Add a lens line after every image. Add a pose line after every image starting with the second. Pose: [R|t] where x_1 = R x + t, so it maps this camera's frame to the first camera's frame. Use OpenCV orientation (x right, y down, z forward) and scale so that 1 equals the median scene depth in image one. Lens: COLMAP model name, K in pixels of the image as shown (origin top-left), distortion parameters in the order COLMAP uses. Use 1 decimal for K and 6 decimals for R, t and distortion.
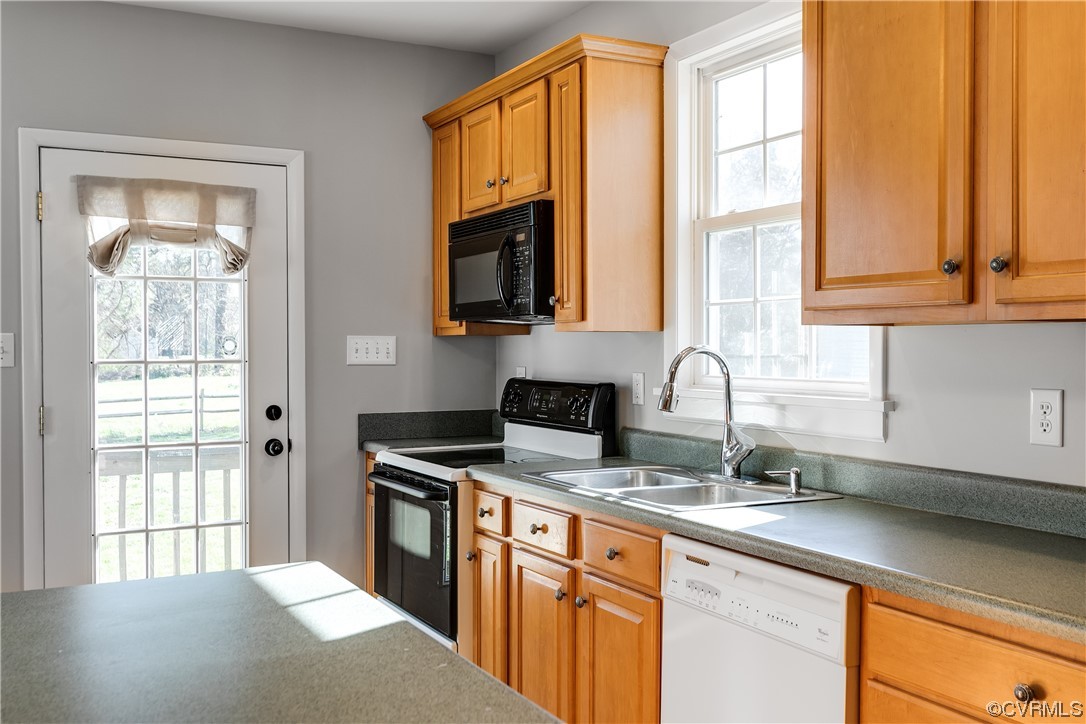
lens RADIAL K [[1056.4, 0, 539.4], [0, 1056.4, 356.0], [0, 0, 1]] dist [0.016402, 0.000000]
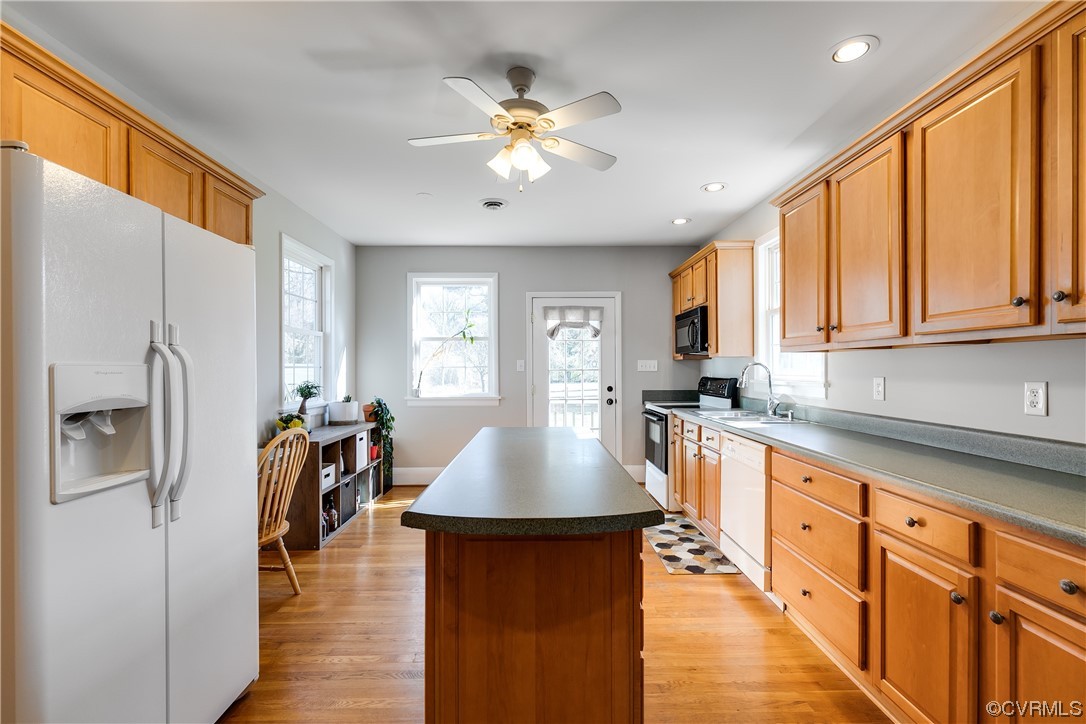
lens RADIAL K [[487.4, 0, 543.4], [0, 487.4, 365.8], [0, 0, 1]] dist [0.009215, -0.001419]
pose [[0.891882, -0.005029, -0.452240, 0.173577], [-0.001201, 0.999908, -0.013488, 0.012455], [0.452267, 0.012573, 0.891794, -0.203646]]
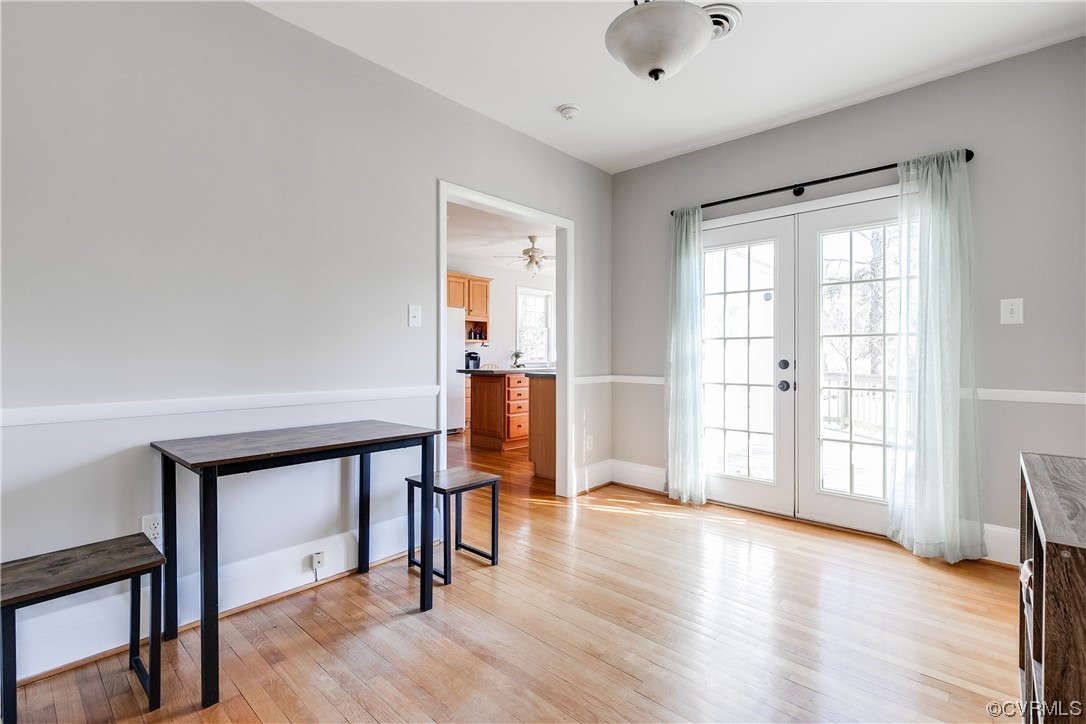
lens RADIAL K [[487.4, 0, 547.3], [0, 487.4, 358.5], [0, 0, 1]] dist [0.009215, -0.001419]
pose [[0.336893, 0.001406, -0.941542, 1.452232], [-0.005941, 0.999982, -0.000633, 0.070545], [0.941524, 0.005807, 0.336896, -0.202656]]
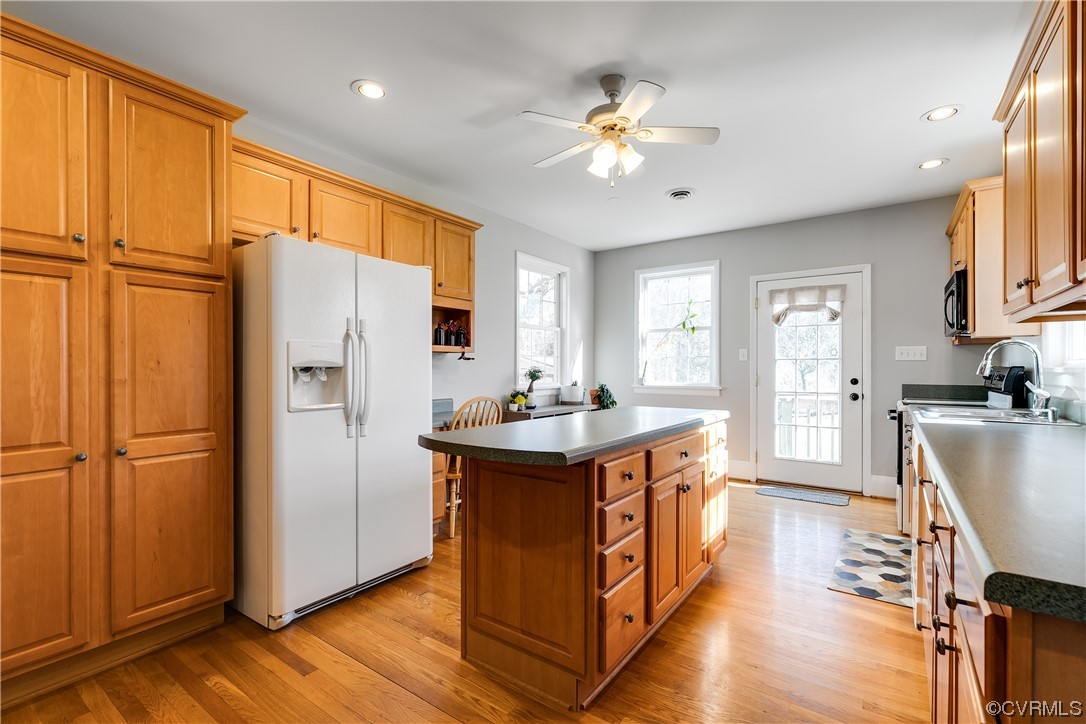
lens RADIAL K [[487.4, 0, 545.4], [0, 487.4, 365.2], [0, 0, 1]] dist [0.009215, -0.001419]
pose [[0.449272, -0.002973, -0.893390, 0.418292], [-0.011291, 0.999896, -0.009006, 0.038349], [0.893324, 0.014133, 0.449191, -0.066648]]
